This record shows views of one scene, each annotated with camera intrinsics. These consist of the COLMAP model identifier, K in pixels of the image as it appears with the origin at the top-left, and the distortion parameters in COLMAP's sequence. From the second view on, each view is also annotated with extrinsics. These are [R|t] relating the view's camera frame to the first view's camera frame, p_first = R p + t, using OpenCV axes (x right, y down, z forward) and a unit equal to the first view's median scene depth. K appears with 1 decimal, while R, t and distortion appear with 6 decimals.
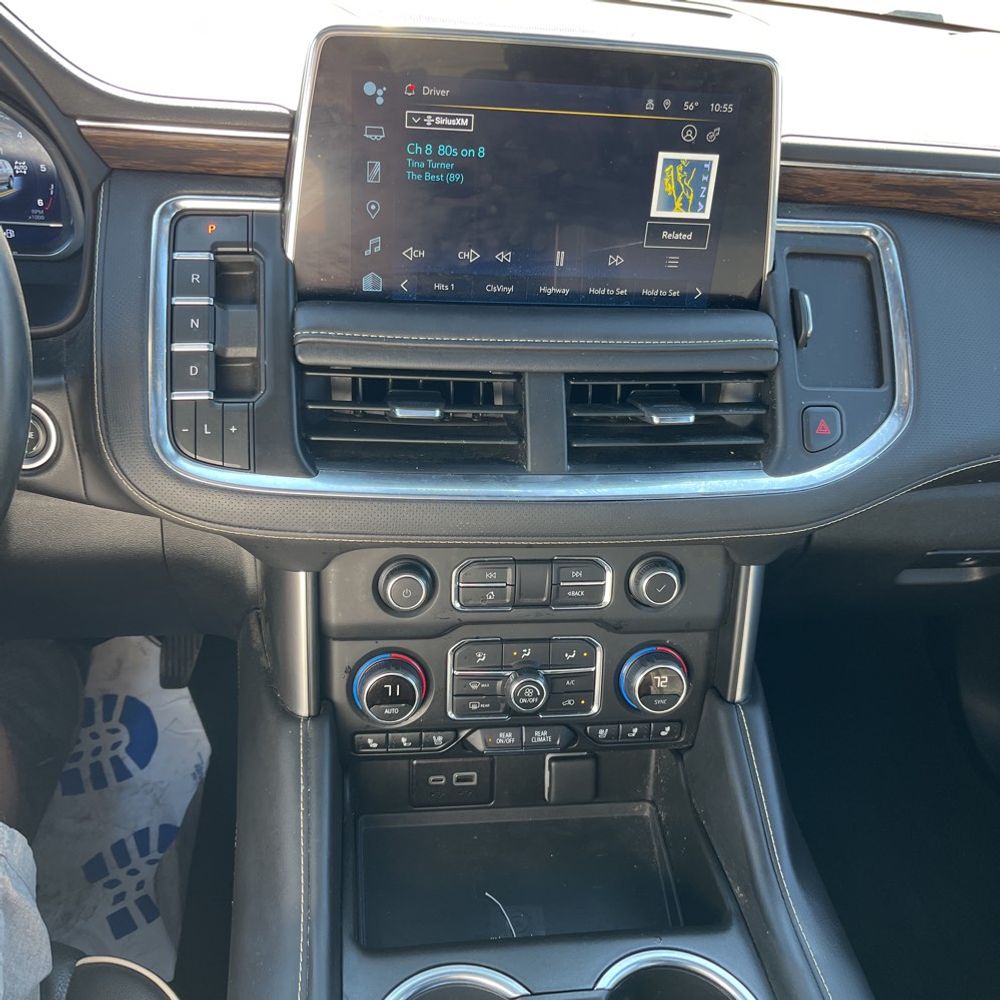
lens RADIAL K [[1014.8, 0, 506.5], [0, 1014.8, 504.6], [0, 0, 1]] dist [0.023355, 0.000000]
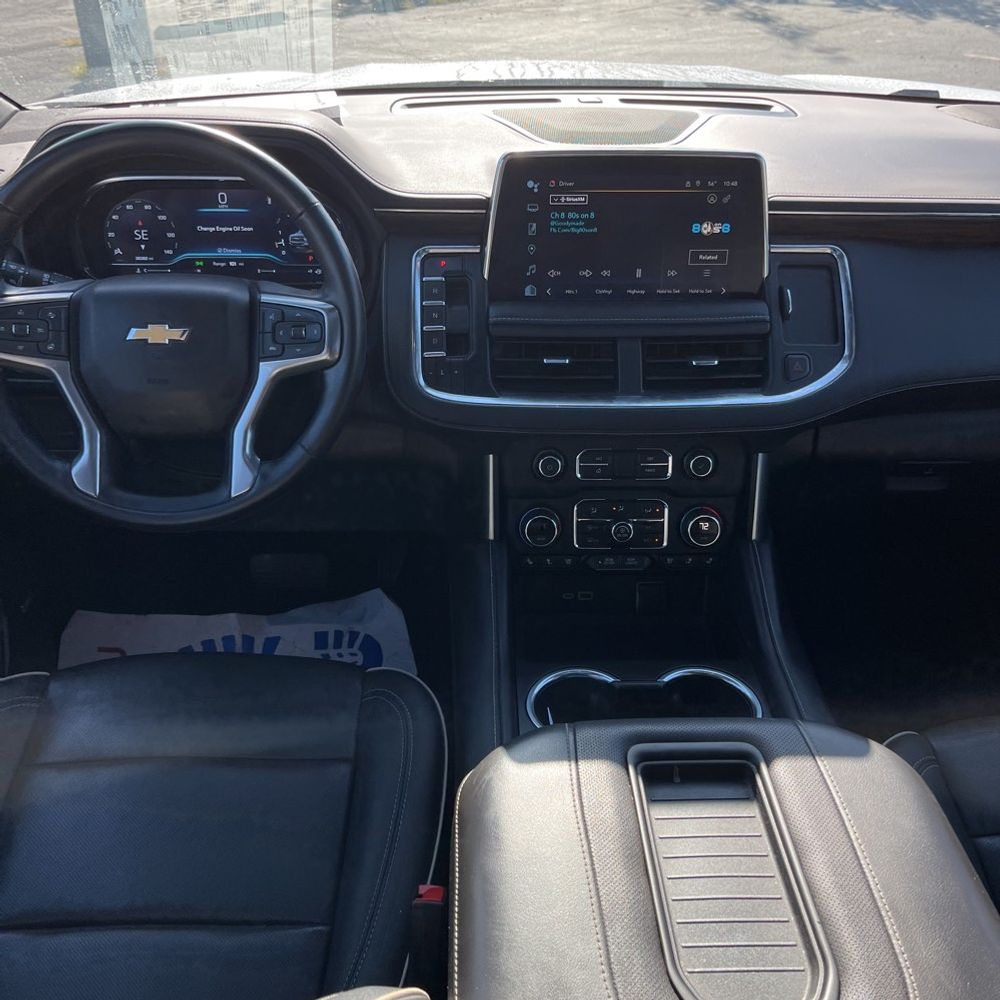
lens RADIAL K [[1014.8, 0, 493.0], [0, 1014.8, 500.6], [0, 0, 1]] dist [0.023355, 0.000000]
pose [[0.990434, -0.006644, -0.137825, 0.042871], [0.001041, 0.999172, -0.040684, 0.213351], [0.137981, 0.040151, 0.989621, -0.724502]]
